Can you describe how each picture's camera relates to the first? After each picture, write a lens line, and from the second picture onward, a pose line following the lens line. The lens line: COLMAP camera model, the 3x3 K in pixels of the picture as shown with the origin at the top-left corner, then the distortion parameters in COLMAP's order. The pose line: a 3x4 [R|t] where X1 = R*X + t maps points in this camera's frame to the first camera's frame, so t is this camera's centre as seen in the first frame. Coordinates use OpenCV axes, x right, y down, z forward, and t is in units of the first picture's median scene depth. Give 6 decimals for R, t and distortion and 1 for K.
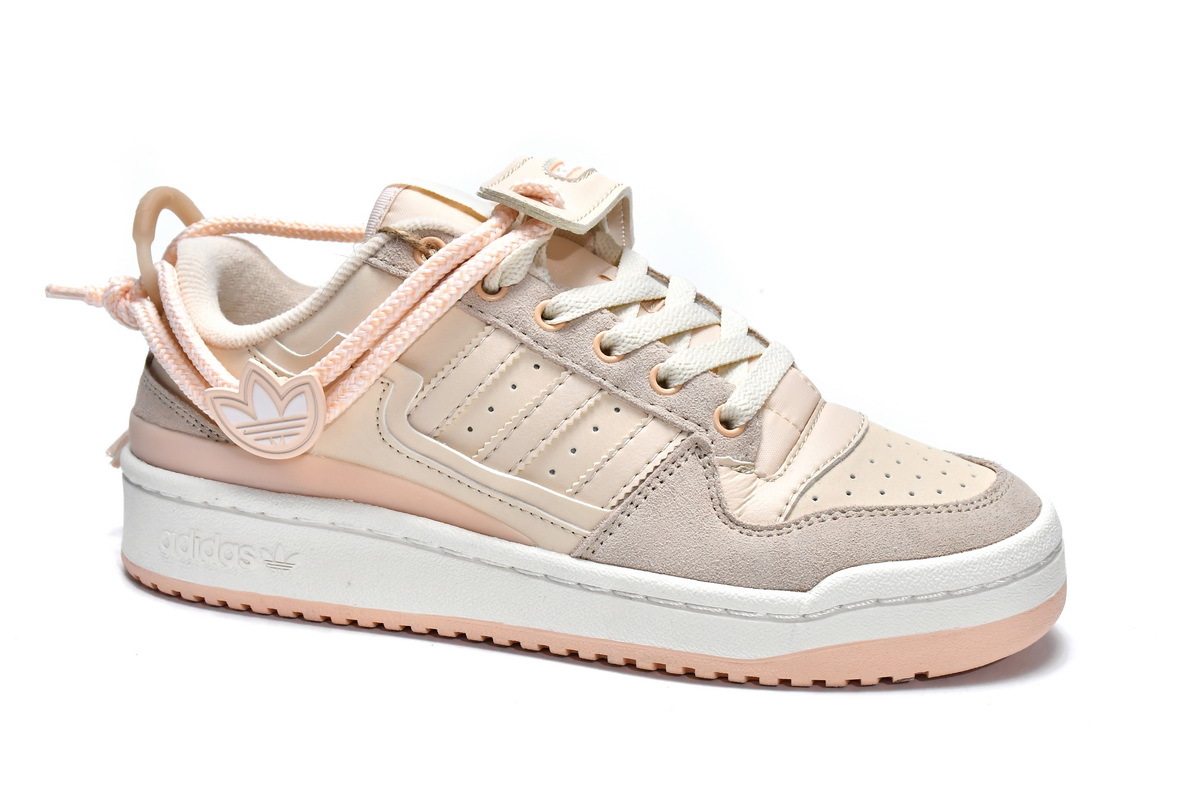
lens RADIAL K [[1548.9, 0, 603.2], [0, 1548.9, 405.6], [0, 0, 1]] dist [-0.026272, 0.000000]
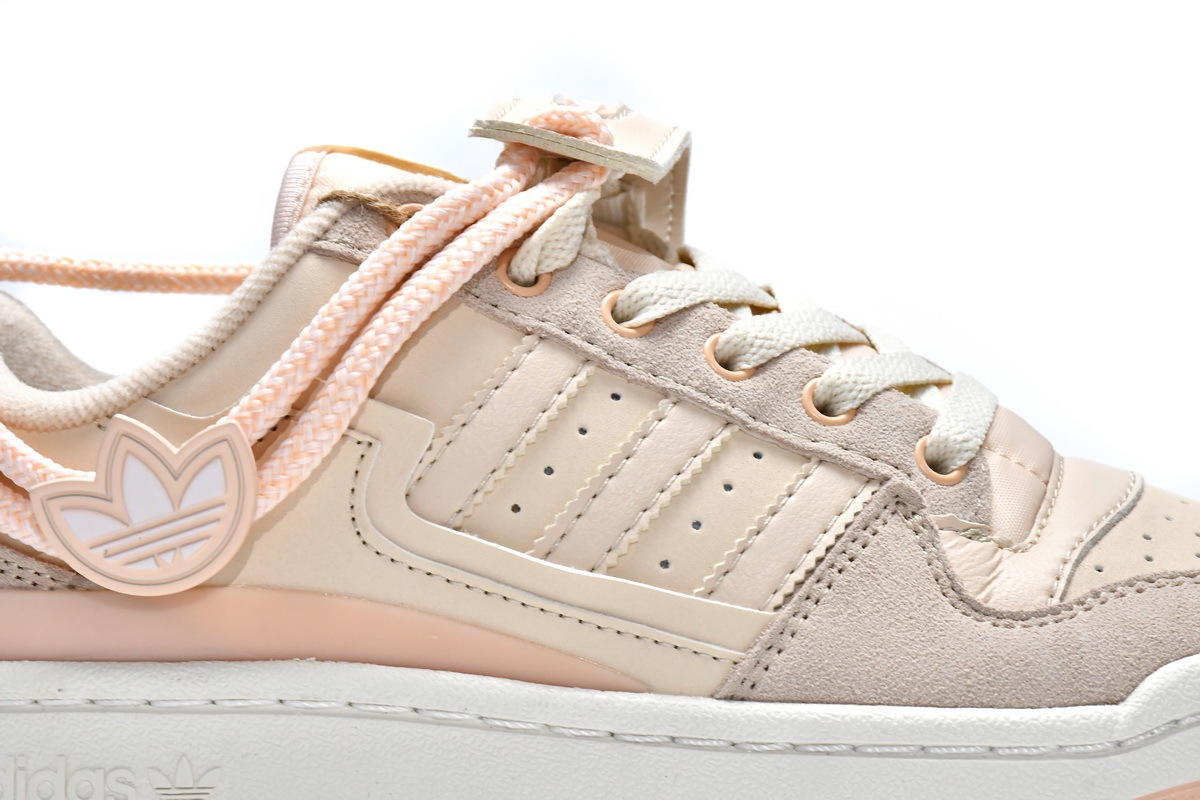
lens RADIAL K [[3381.5, 0, 601.0], [0, 3381.5, 400.8], [0, 0, 1]] dist [-0.085352, 0.000000]
pose [[0.983769, -0.073447, 0.163722, -0.261046], [0.105690, 0.974508, -0.197898, 0.232727], [-0.145014, 0.211990, 0.966453, -0.253747]]
